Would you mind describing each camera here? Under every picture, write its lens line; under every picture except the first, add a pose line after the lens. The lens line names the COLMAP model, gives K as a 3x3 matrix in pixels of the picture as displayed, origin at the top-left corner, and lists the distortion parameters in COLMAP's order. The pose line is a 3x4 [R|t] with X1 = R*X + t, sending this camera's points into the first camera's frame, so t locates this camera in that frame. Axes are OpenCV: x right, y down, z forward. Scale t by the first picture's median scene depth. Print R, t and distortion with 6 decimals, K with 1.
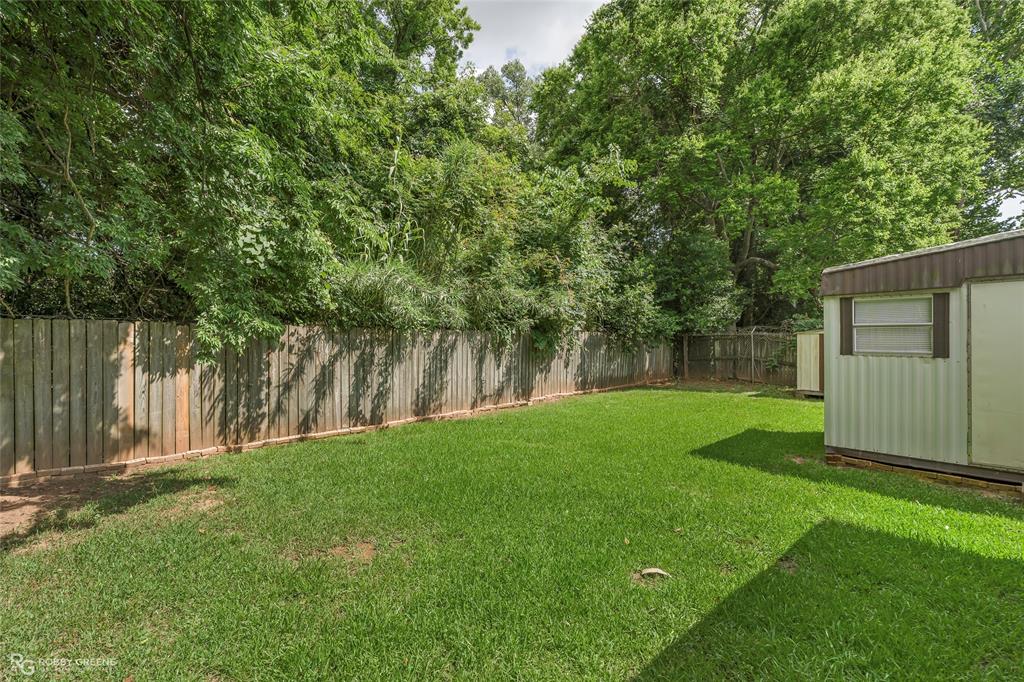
lens RADIAL K [[465.9, 0, 511.1], [0, 465.9, 338.0], [0, 0, 1]] dist [-0.006087, 0.002053]
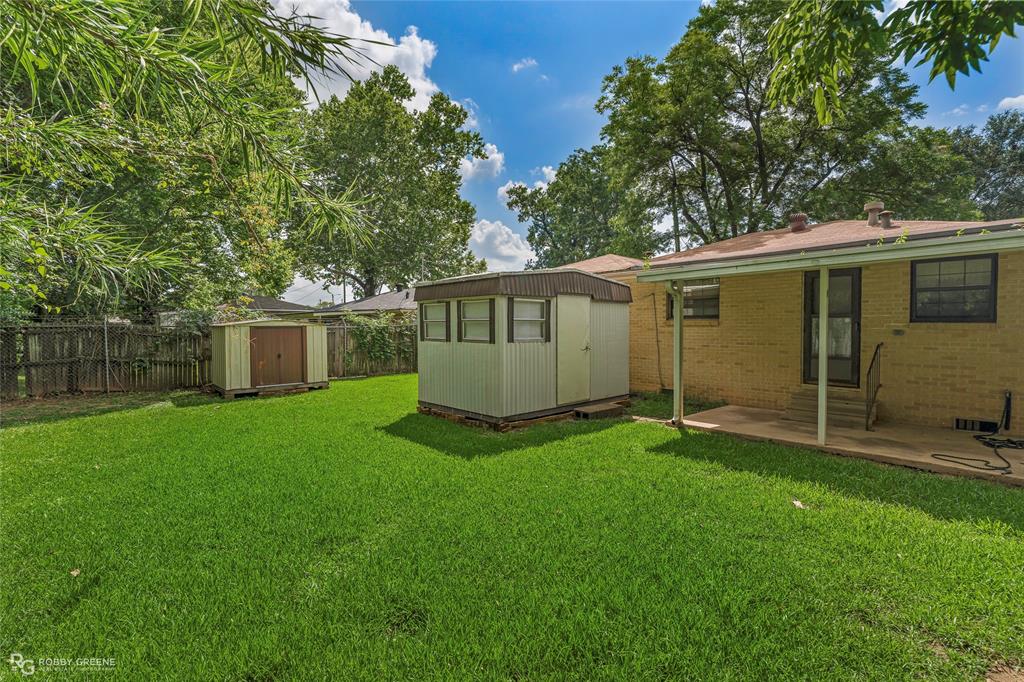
lens RADIAL K [[465.9, 0, 511.8], [0, 465.9, 337.8], [0, 0, 1]] dist [-0.006087, 0.002053]
pose [[-0.006835, -0.017156, 0.999829, -0.546101], [0.004263, 0.999843, 0.017186, 0.001361], [-0.999968, 0.004380, -0.006761, 1.005327]]
